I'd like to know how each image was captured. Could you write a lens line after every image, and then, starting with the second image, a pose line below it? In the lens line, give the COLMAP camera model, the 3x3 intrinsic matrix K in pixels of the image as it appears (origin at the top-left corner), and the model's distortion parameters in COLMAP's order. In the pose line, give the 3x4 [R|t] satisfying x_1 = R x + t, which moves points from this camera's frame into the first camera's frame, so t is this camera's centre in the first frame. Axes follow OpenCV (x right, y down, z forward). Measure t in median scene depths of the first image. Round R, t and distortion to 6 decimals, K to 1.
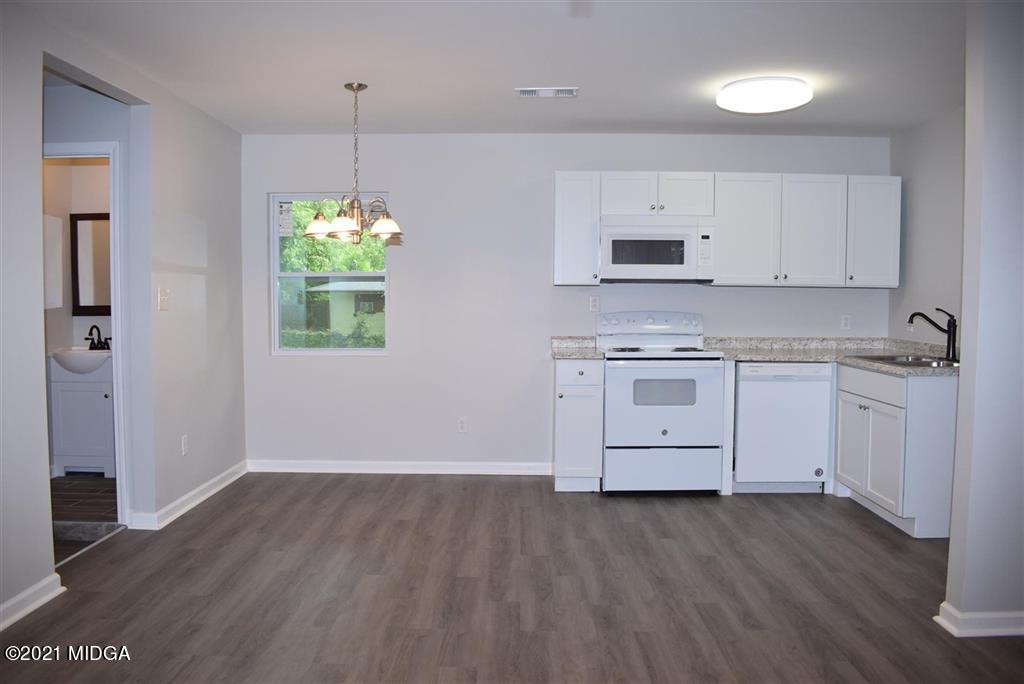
lens RADIAL K [[807.3, 0, 512.0], [0, 807.3, 342.0], [0, 0, 1]] dist [-0.086806, 0.001529]
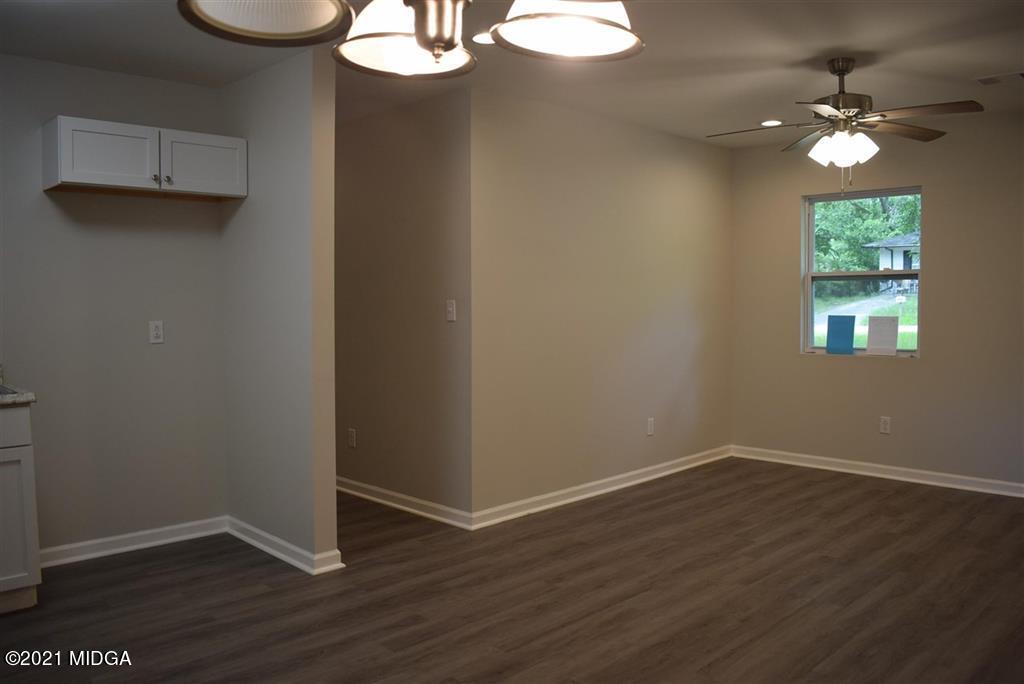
lens RADIAL K [[819.0, 0, 512.0], [0, 819.0, 342.0], [0, 0, 1]] dist [-0.093612, 0.002336]
pose [[-0.708170, -0.037361, 0.705053, -0.371108], [0.047261, 0.993851, 0.100134, -0.069868], [-0.704459, 0.104234, -0.702049, 1.186117]]
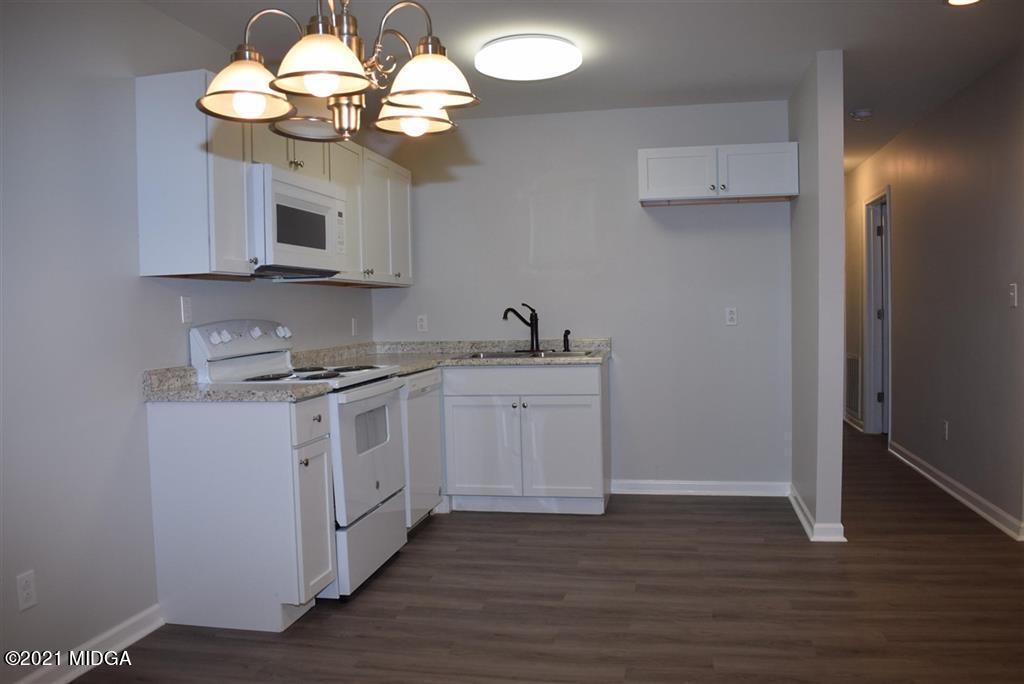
lens RADIAL K [[807.3, 0, 512.0], [0, 807.3, 342.0], [0, 0, 1]] dist [-0.086806, 0.001529]
pose [[0.183138, -0.050541, 0.981787, -0.575249], [0.083003, 0.995907, 0.035785, -0.034356], [-0.979577, 0.074938, 0.186583, 0.897279]]
